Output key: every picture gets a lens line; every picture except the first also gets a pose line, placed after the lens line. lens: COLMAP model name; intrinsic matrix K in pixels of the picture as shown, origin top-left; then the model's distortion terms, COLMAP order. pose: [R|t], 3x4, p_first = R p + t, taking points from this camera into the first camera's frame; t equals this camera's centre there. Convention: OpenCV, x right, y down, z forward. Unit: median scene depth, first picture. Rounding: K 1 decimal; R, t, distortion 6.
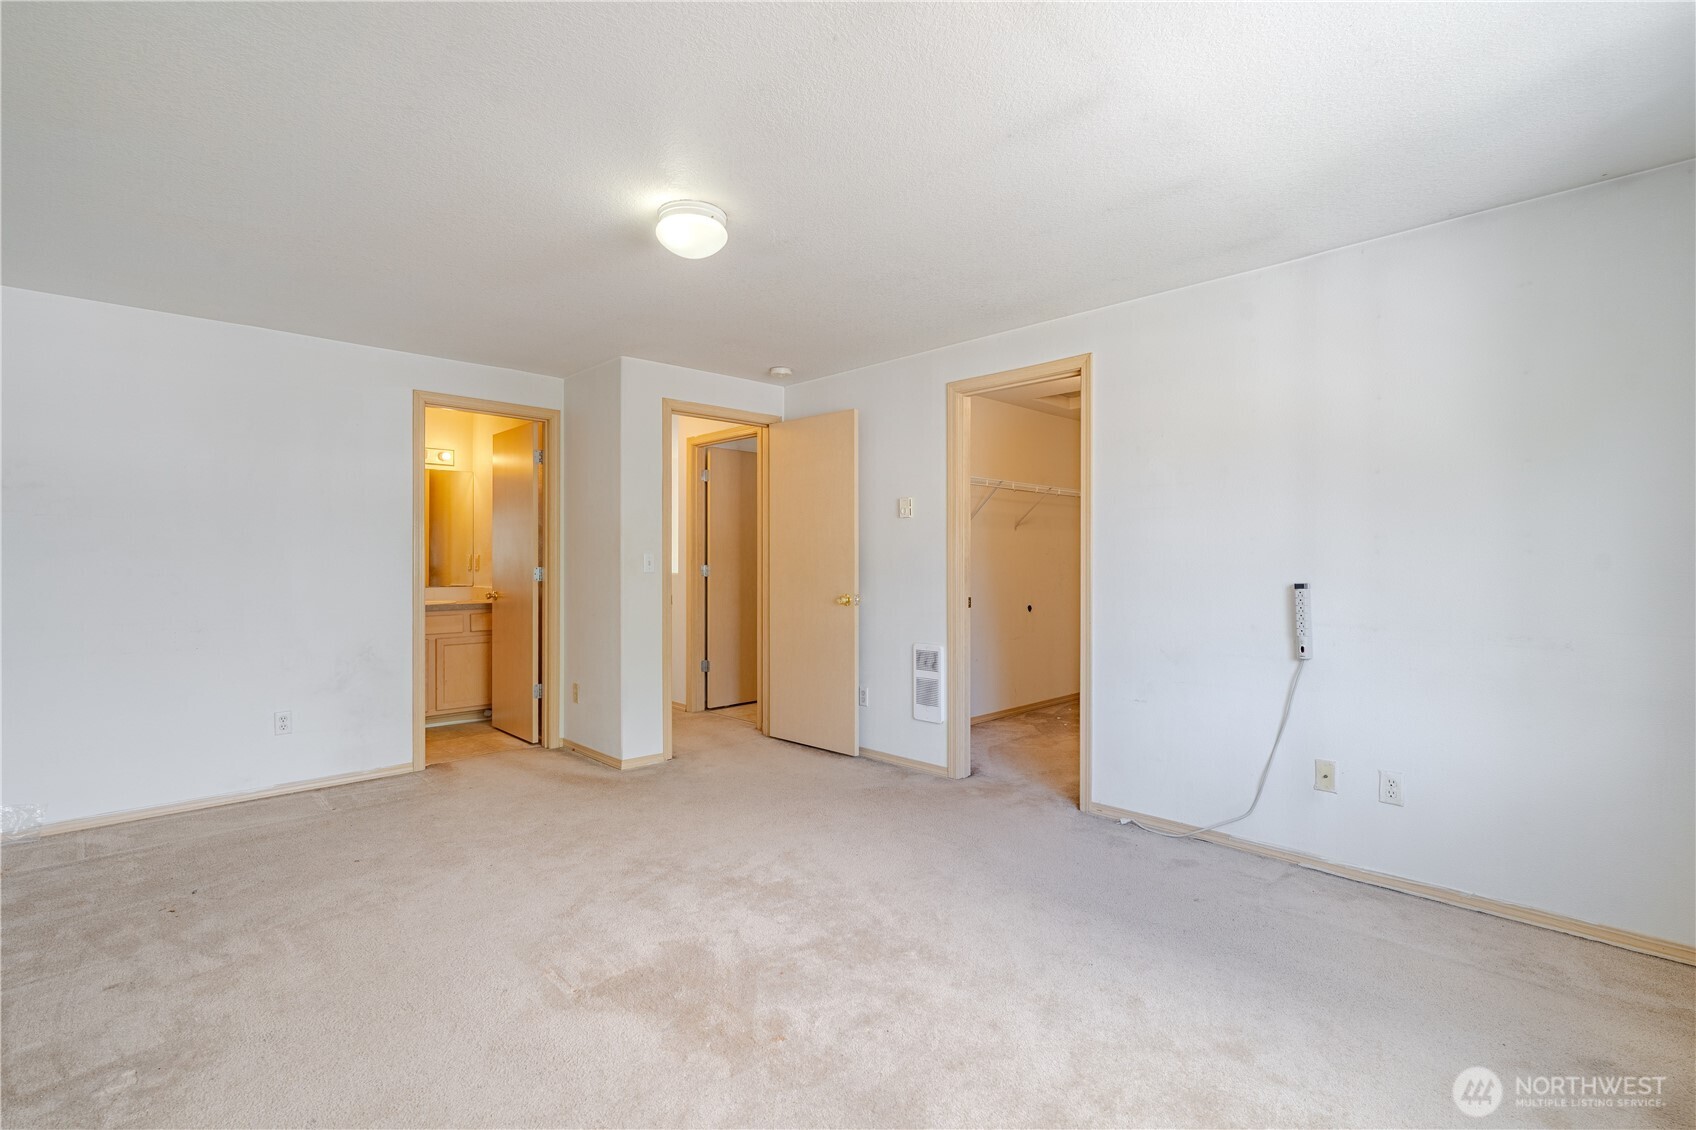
lens RADIAL K [[787.5, 0, 848.0], [0, 787.5, 565.0], [0, 0, 1]] dist [-0.016774, 0.000030]
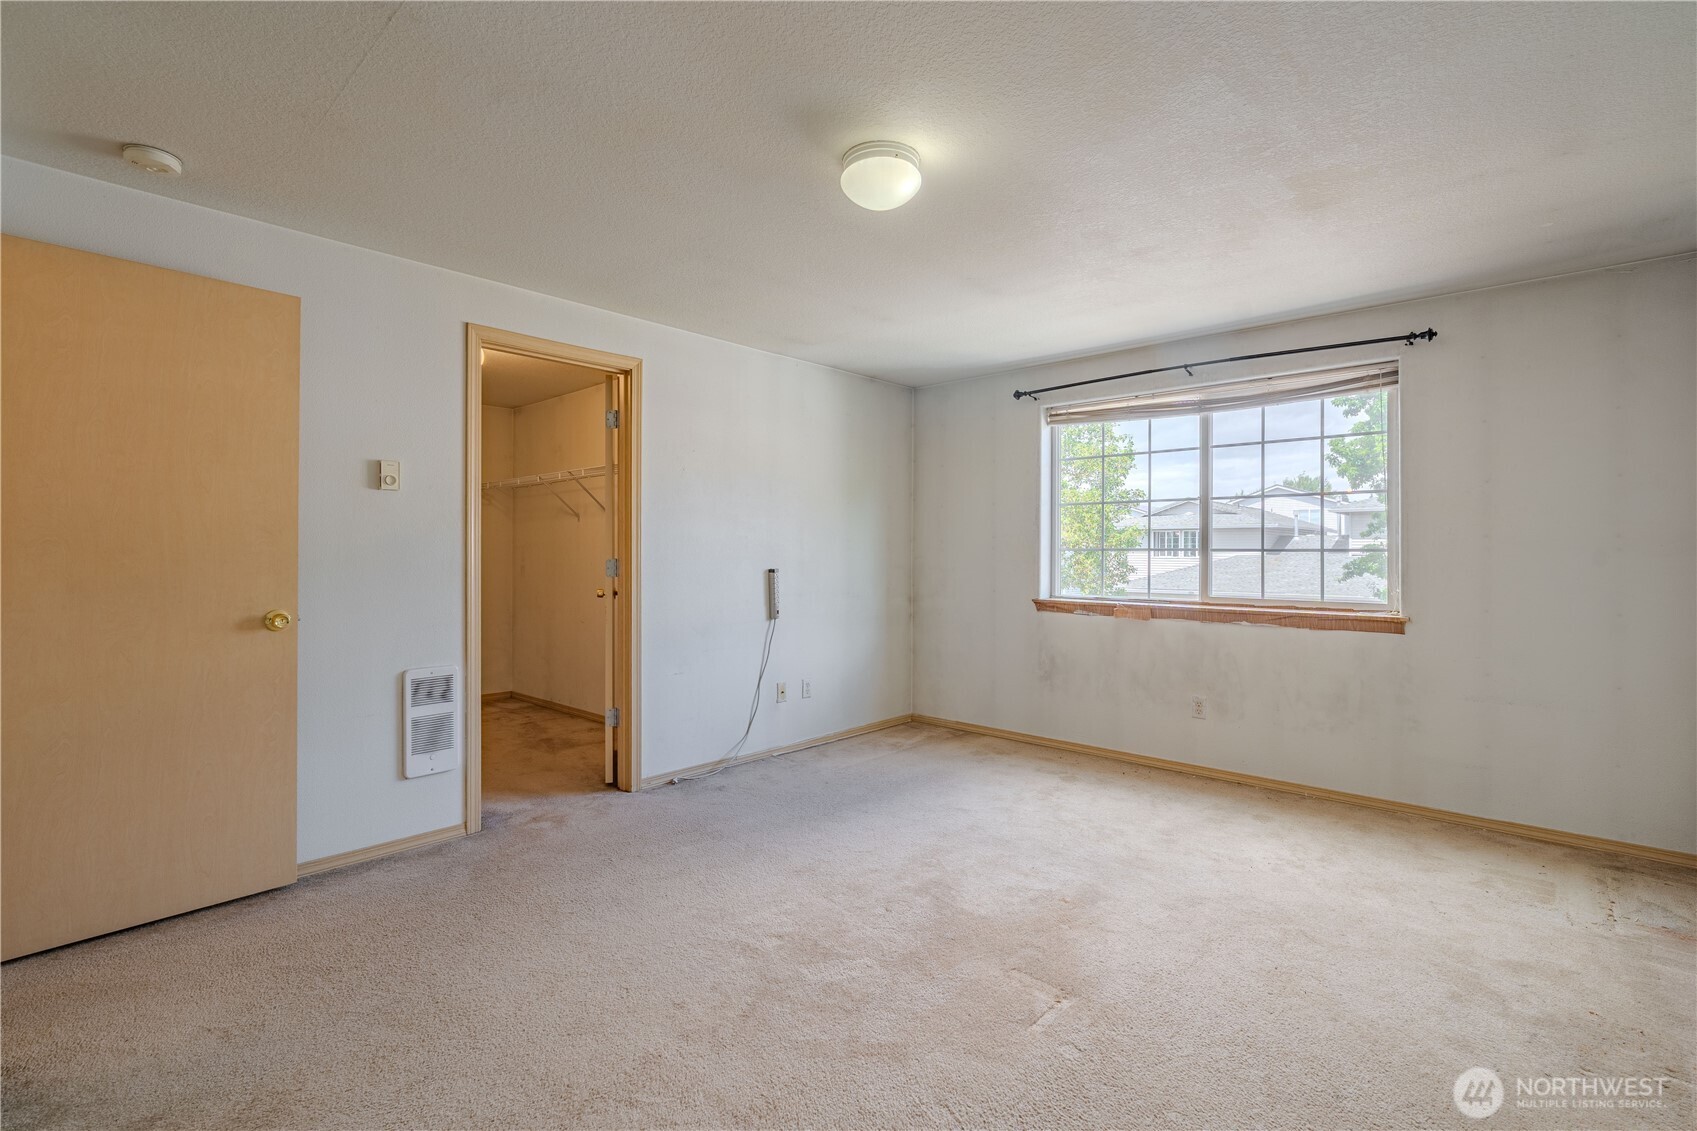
lens RADIAL K [[782.0, 0, 850.4], [0, 782.0, 554.0], [0, 0, 1]] dist [0.036235, 0.000146]
pose [[-0.048810, 0.001202, 0.998807, -0.725095], [0.010066, 0.999949, -0.000711, -0.000680], [-0.998757, 0.010019, -0.048819, 0.720136]]
